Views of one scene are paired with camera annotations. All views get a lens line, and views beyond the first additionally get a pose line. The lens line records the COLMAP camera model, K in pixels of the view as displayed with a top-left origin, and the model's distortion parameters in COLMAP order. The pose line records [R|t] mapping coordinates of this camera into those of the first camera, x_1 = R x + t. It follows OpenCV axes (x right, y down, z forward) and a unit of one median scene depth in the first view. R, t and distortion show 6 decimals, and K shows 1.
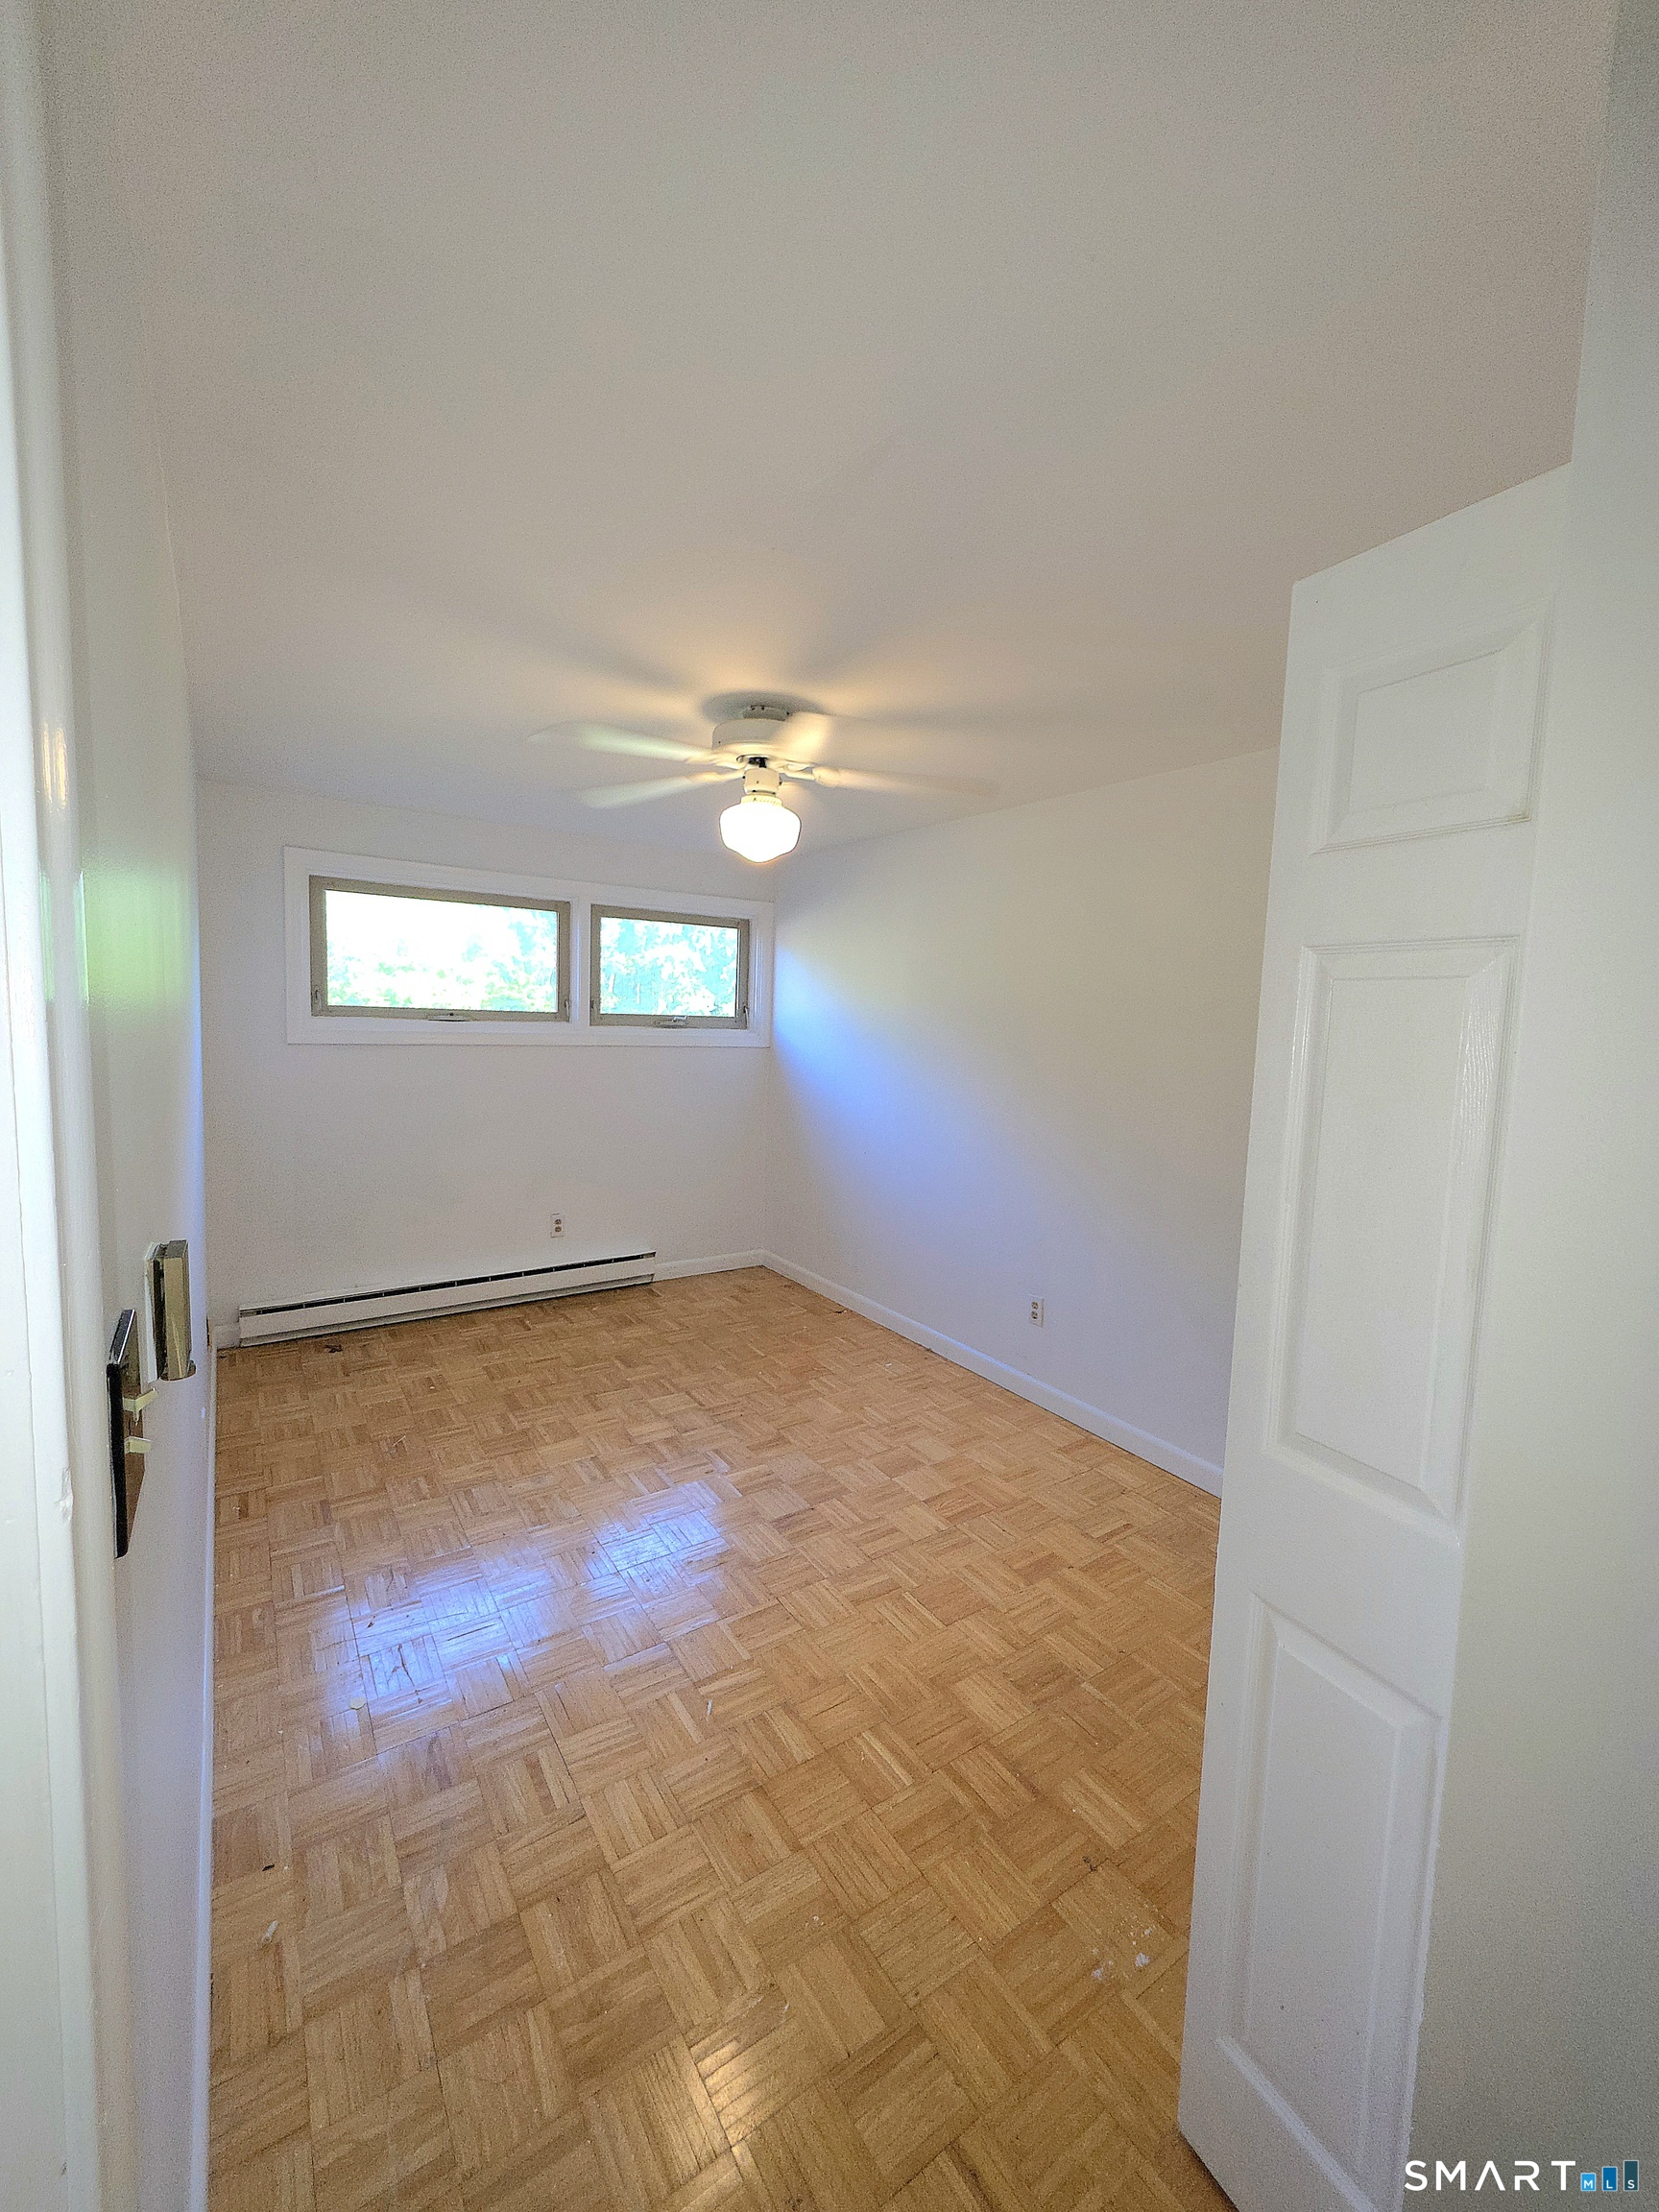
lens RADIAL K [[873.3, 0, 829.0], [0, 873.3, 1081.3], [0, 0, 1]] dist [-0.021423, 0.000034]
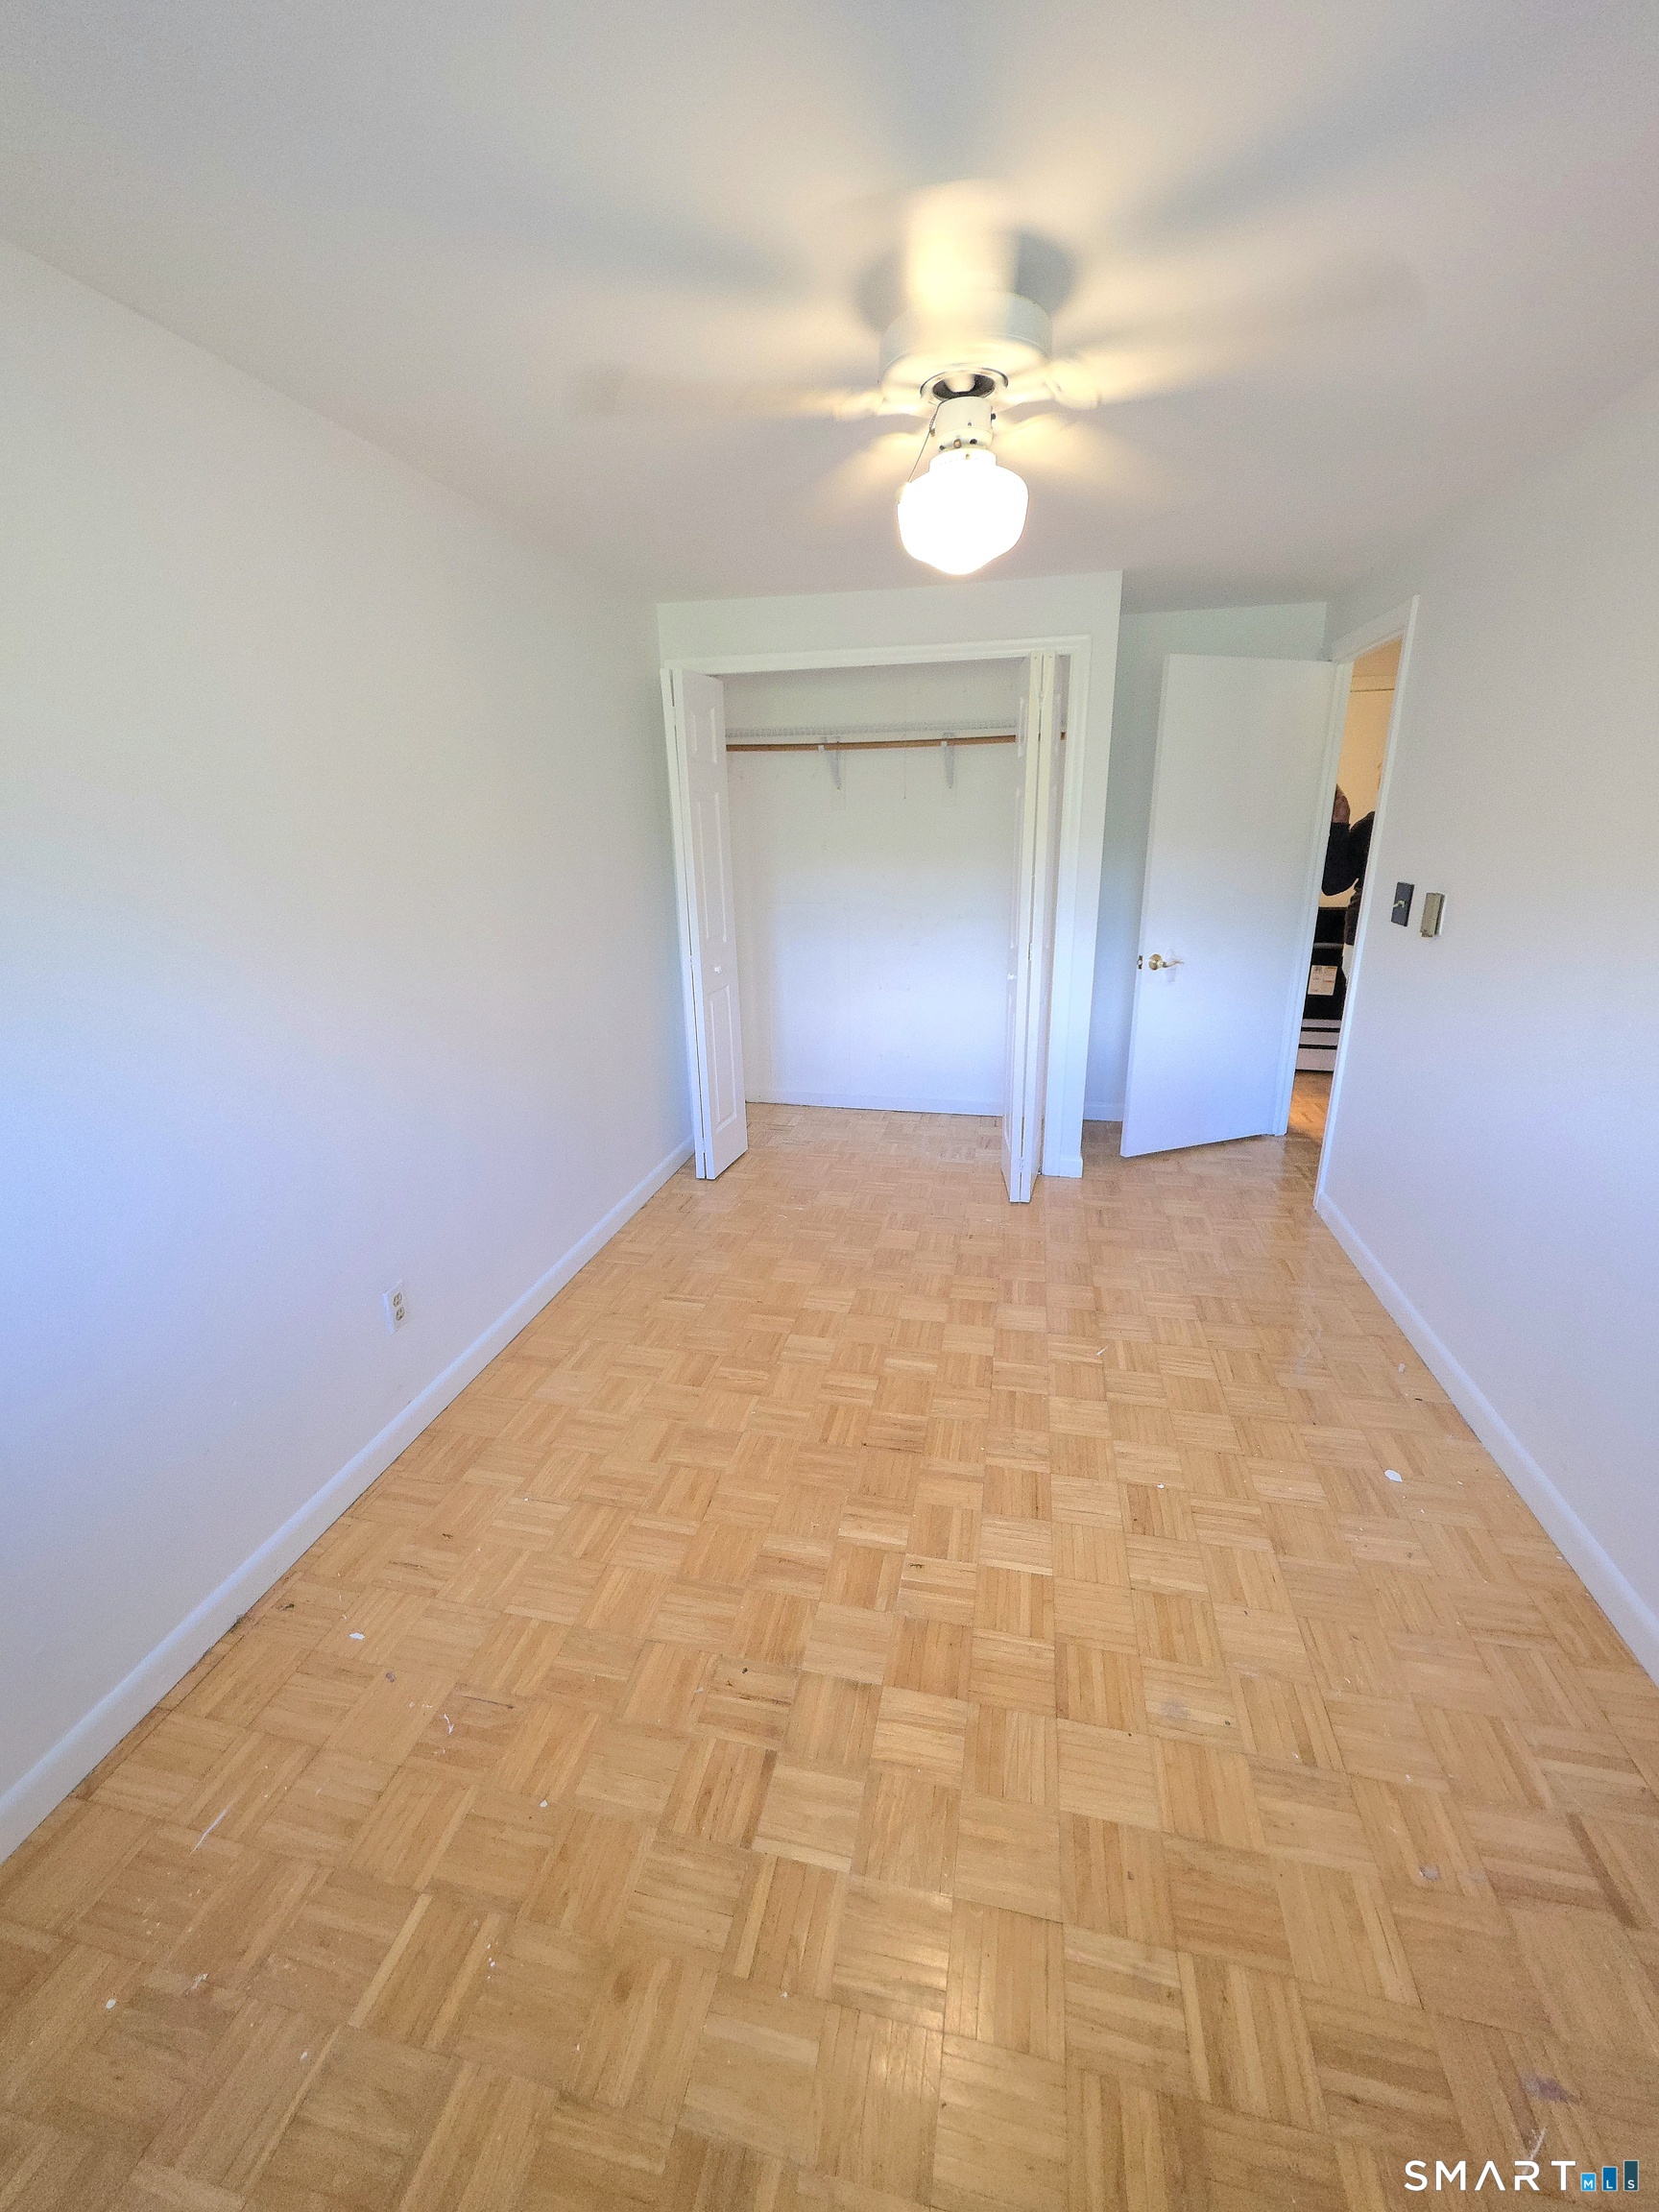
lens RADIAL K [[873.3, 0, 829.0], [0, 873.3, 1081.3], [0, 0, 1]] dist [-0.021423, 0.000034]
pose [[-0.689398, -0.221172, 0.689792, -0.409075], [0.061448, 0.930960, 0.359912, -0.107184], [-0.721772, 0.290509, -0.628212, 1.203538]]
